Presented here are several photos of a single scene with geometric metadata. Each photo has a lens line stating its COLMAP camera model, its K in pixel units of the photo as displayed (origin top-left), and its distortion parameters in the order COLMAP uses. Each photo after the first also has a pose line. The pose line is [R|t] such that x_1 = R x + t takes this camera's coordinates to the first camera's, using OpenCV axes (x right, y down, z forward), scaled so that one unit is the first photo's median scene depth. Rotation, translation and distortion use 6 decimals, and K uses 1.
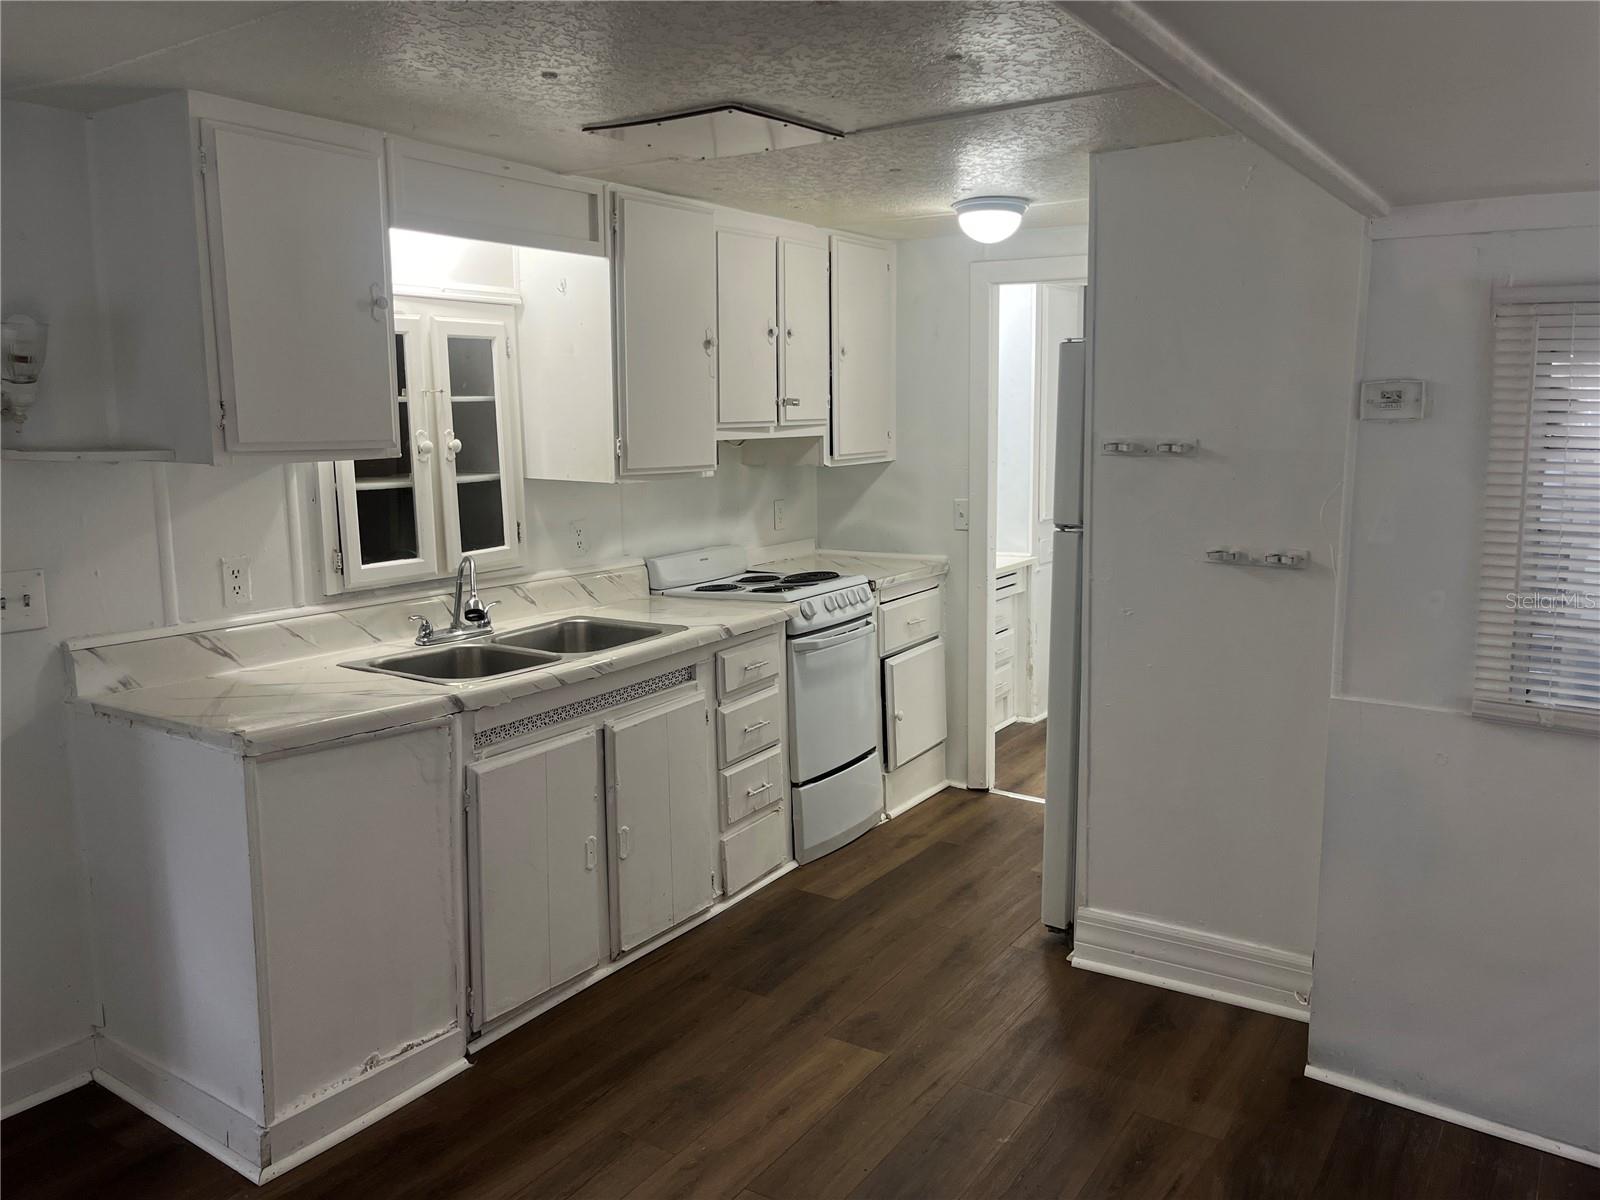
lens RADIAL K [[1200.4, 0, 801.2], [0, 1200.4, 603.4], [0, 0, 1]] dist [-0.002393, -0.018458]
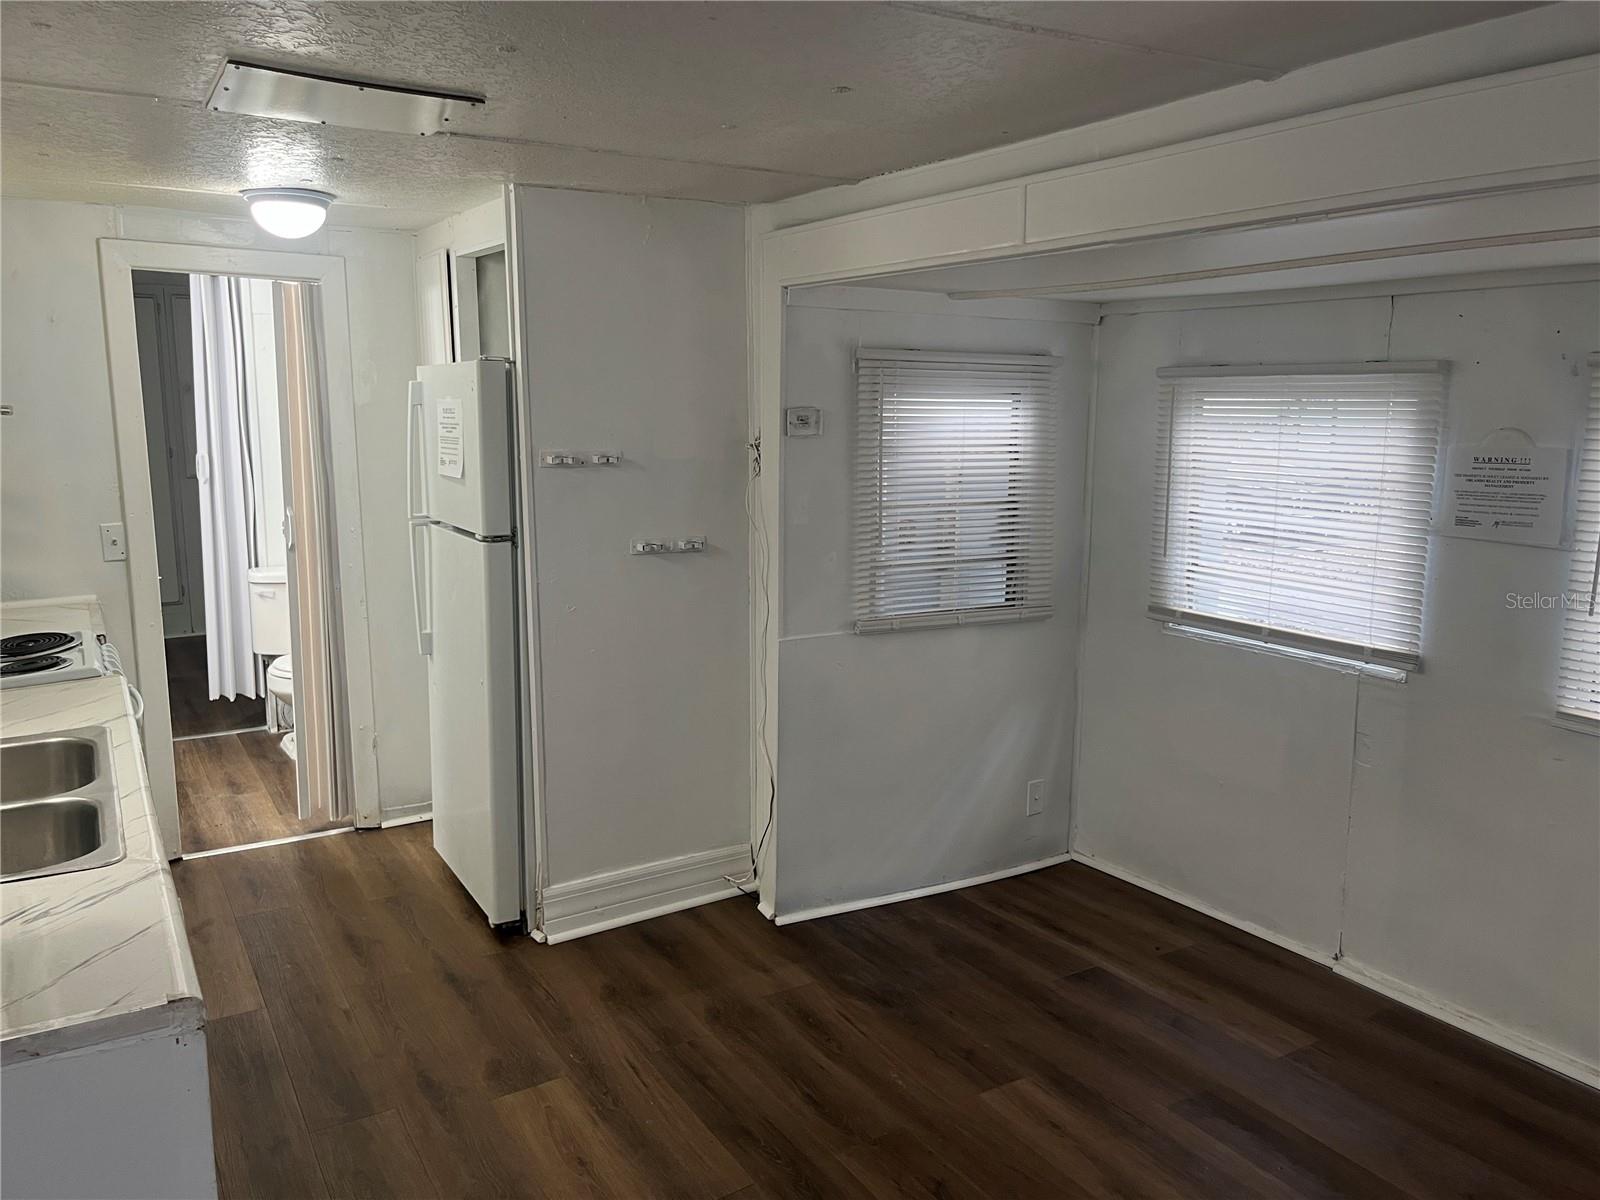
lens RADIAL K [[1200.4, 0, 805.2], [0, 1200.4, 591.1], [0, 0, 1]] dist [-0.002393, -0.018458]
pose [[0.404856, -0.134760, 0.904395, -0.690565], [0.130831, 0.987441, 0.088568, -0.084306], [-0.904972, 0.082466, 0.417402, 0.366150]]
